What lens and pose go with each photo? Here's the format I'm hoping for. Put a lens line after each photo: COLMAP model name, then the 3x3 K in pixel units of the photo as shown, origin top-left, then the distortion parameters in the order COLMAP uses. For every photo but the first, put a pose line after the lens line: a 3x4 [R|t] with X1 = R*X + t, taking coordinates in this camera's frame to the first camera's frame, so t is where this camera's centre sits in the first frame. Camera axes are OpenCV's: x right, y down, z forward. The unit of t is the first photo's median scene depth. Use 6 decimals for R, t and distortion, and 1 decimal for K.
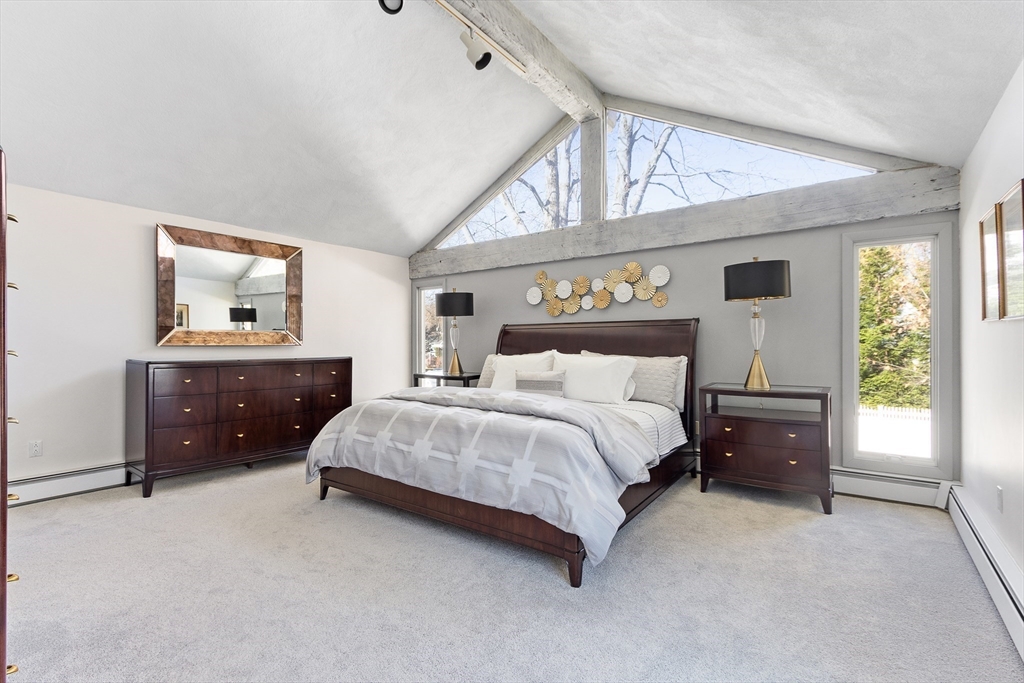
lens RADIAL K [[474.6, 0, 511.1], [0, 474.6, 344.4], [0, 0, 1]] dist [-0.001239, -0.000030]
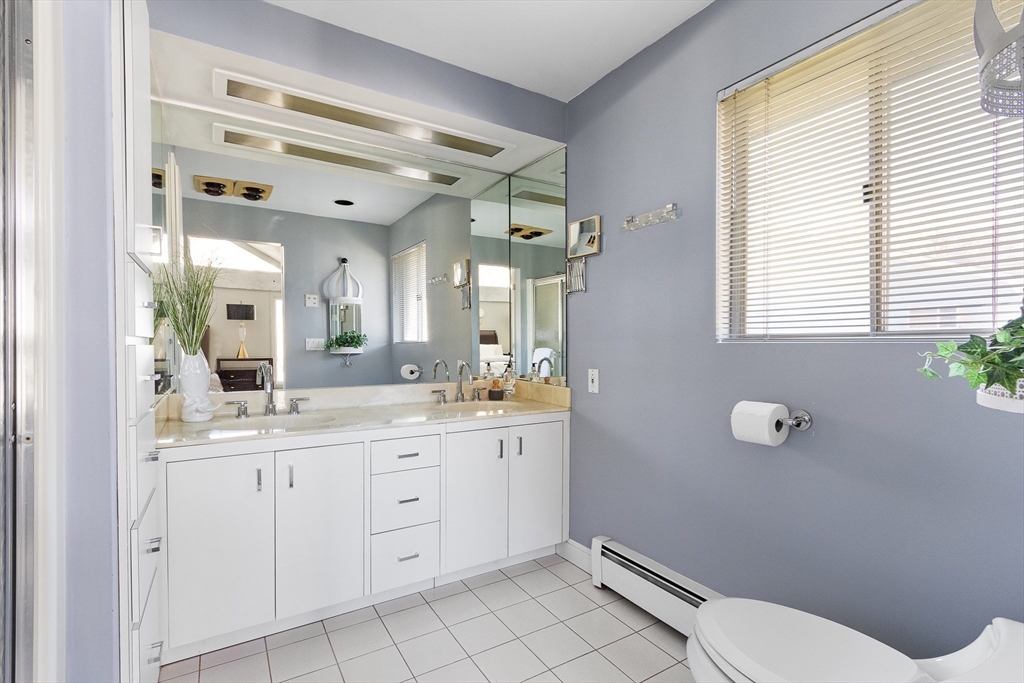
lens RADIAL K [[474.6, 0, 511.5], [0, 474.6, 345.5], [0, 0, 1]] dist [-0.001239, -0.000030]
pose [[0.371733, -0.004689, 0.928328, -1.185734], [-0.004251, 0.999968, 0.006754, 0.009827], [-0.928330, -0.006457, 0.371701, -1.137240]]
